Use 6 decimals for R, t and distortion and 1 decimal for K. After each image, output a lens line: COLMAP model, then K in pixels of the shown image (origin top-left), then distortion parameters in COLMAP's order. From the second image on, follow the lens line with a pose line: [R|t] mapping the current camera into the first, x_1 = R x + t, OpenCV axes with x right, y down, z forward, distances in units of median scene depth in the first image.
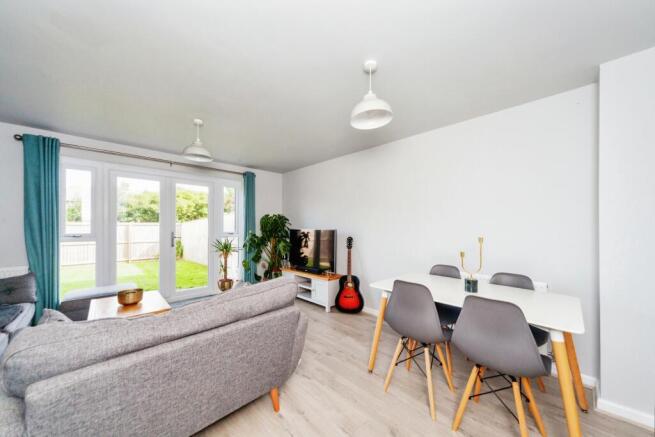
lens RADIAL K [[242.9, 0, 329.4], [0, 242.9, 225.8], [0, 0, 1]] dist [0.000174, -0.000036]
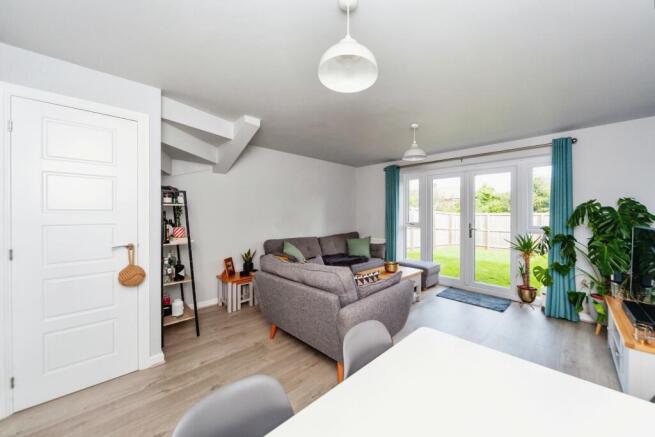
lens RADIAL K [[230.7, 0, 327.5], [0, 230.7, 218.5], [0, 0, 1]] dist [-0.000083, -0.000008]
pose [[-0.008927, 0.016567, -0.999823, 0.338255], [-0.003978, 0.999854, 0.016604, -0.008950], [0.999952, 0.004126, -0.008860, 0.386079]]
